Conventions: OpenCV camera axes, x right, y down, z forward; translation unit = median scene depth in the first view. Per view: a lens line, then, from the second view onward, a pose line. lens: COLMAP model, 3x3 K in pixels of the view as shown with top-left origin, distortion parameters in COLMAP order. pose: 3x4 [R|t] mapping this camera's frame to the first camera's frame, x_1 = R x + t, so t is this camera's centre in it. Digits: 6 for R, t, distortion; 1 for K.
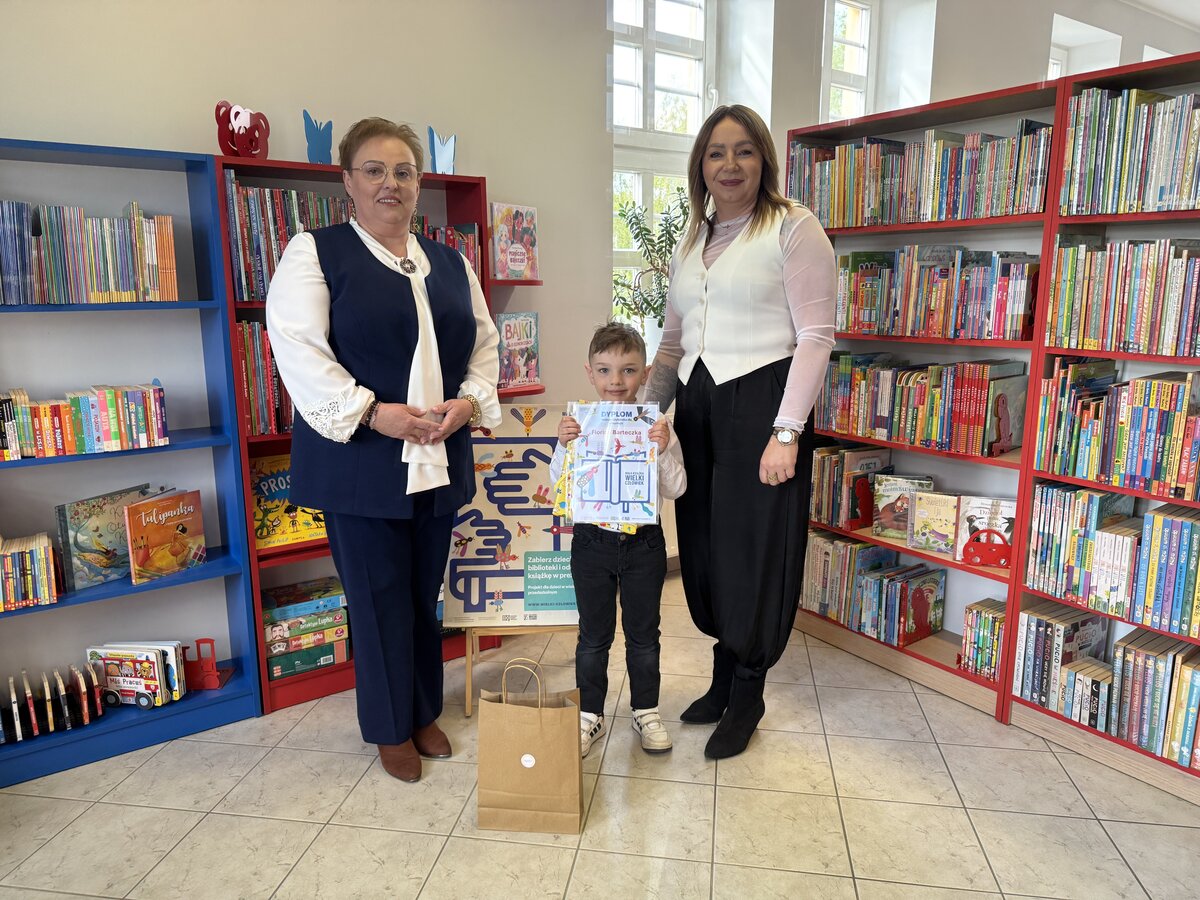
lens RADIAL K [[850.3, 0, 596.0], [0, 850.3, 452.1], [0, 0, 1]] dist [-0.004878, -0.012604]
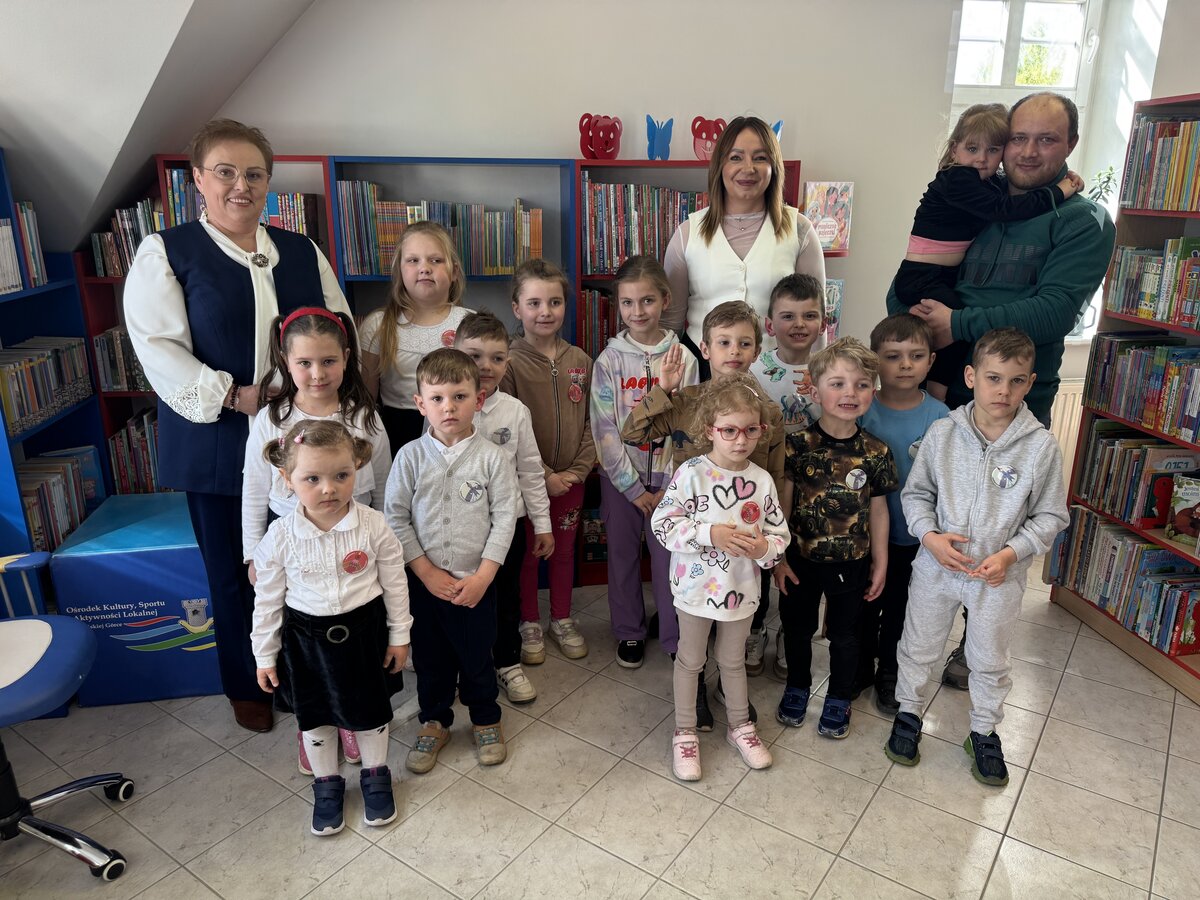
lens RADIAL K [[850.3, 0, 594.2], [0, 850.3, 457.1], [0, 0, 1]] dist [-0.004878, -0.012604]
pose [[0.887817, 0.136746, -0.439411, 0.192835], [-0.089461, 0.987901, 0.126683, -0.065703], [0.451418, -0.073161, 0.889308, -0.158608]]
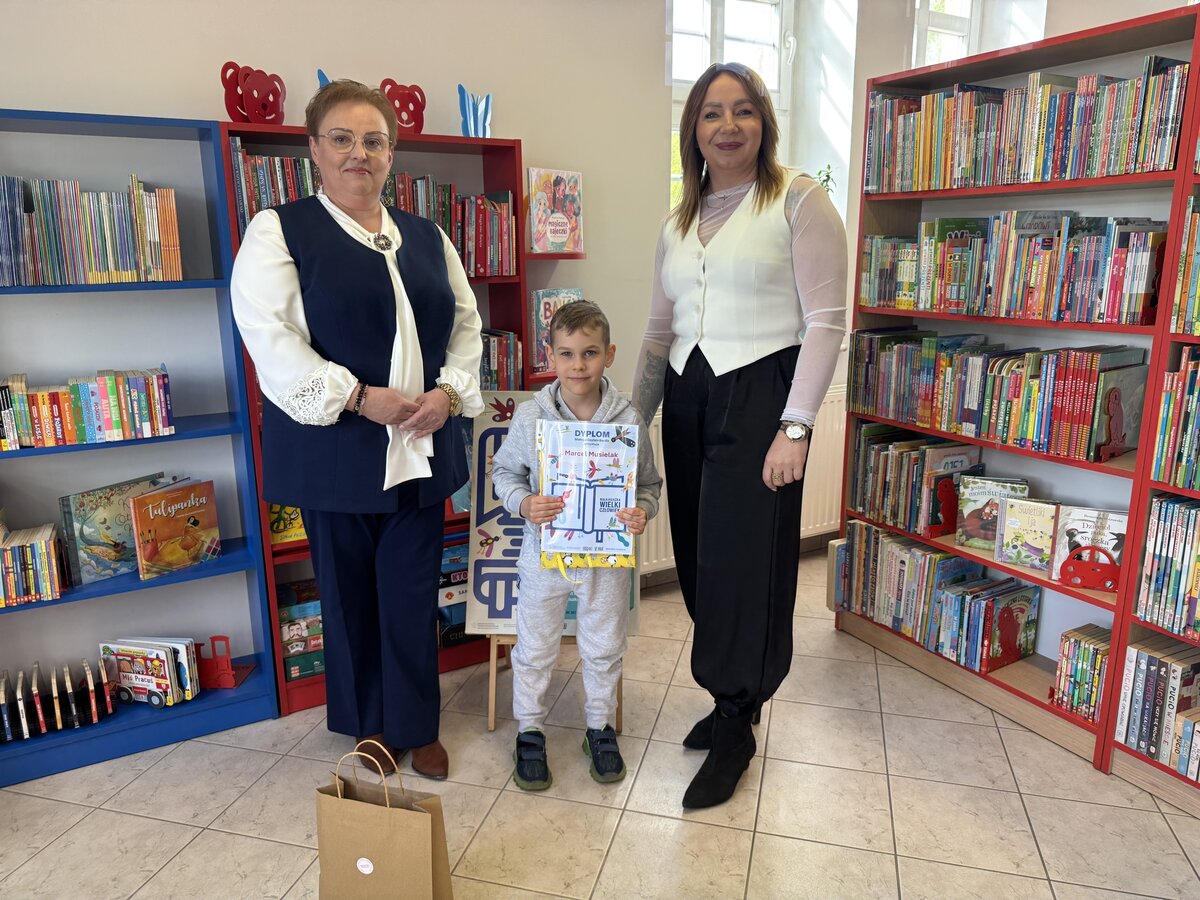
lens RADIAL K [[850.3, 0, 596.7], [0, 850.3, 447.6], [0, 0, 1]] dist [-0.004878, -0.012604]
pose [[0.994003, 0.018190, -0.107826, 0.060531], [-0.014637, 0.999326, 0.033651, -0.030776], [0.108366, -0.031871, 0.993600, 0.109542]]
